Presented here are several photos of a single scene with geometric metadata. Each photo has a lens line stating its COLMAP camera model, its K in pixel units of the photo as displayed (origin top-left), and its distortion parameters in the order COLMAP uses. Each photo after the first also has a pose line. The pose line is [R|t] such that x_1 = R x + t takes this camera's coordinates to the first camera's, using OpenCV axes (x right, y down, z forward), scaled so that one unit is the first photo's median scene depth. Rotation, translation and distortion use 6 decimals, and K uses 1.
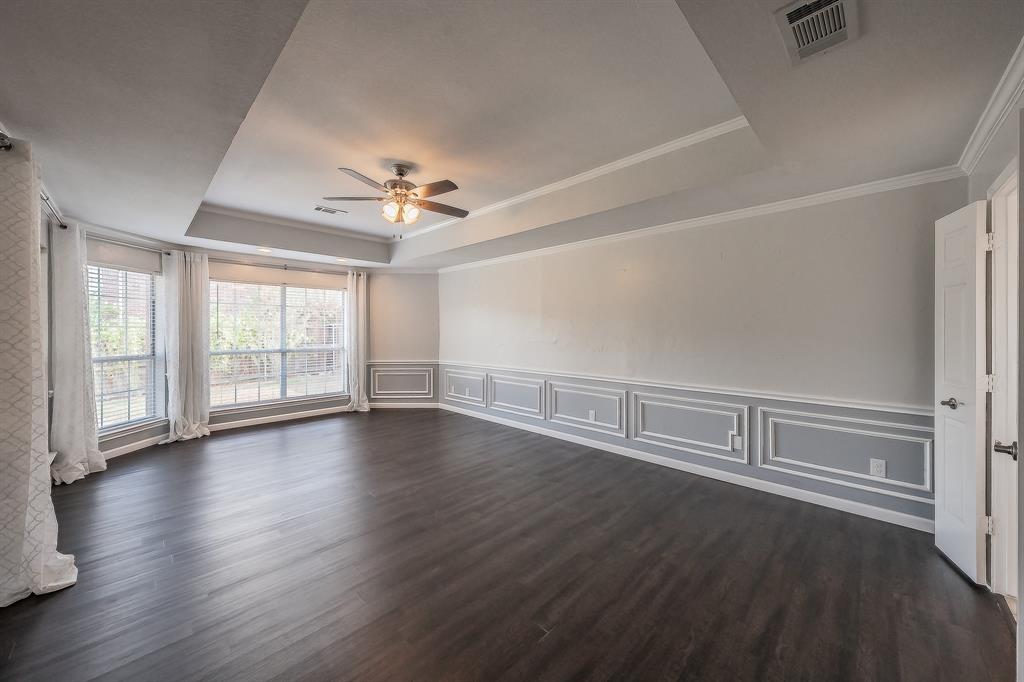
lens RADIAL K [[371.1, 0, 511.3], [0, 371.1, 333.7], [0, 0, 1]] dist [-0.000588, -0.000045]
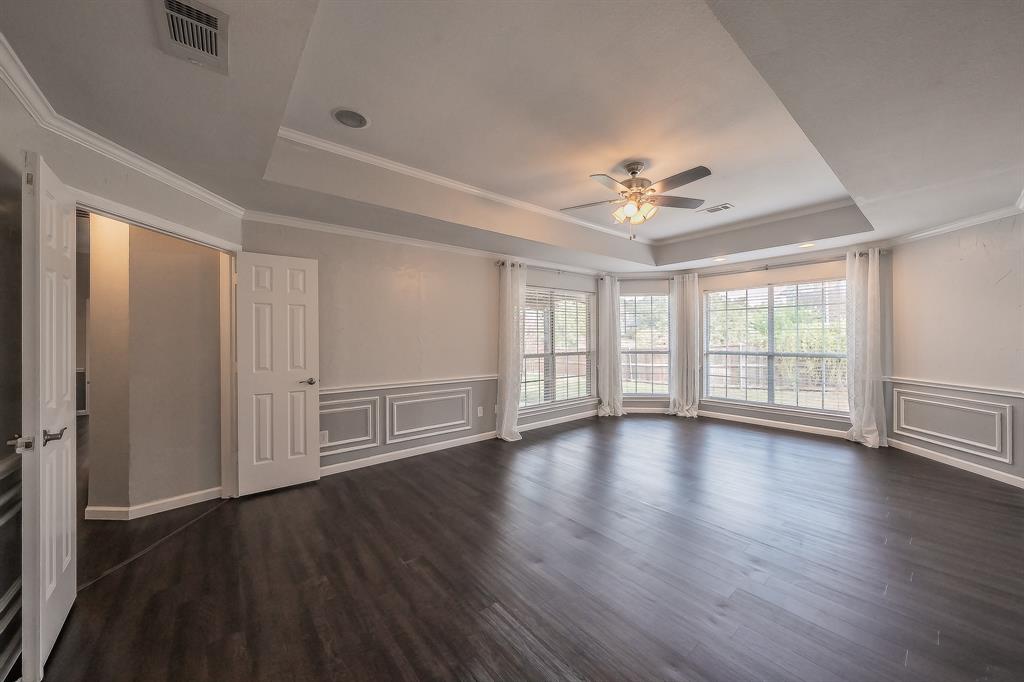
lens RADIAL K [[356.1, 0, 512.0], [0, 356.1, 341.0], [0, 0, 1]] dist [0.000301, 0.000013]
pose [[-0.097829, 0.009646, -0.995156, 0.372898], [-0.000021, 0.999953, 0.009695, 0.002709], [0.995203, 0.000970, -0.097824, 0.428487]]
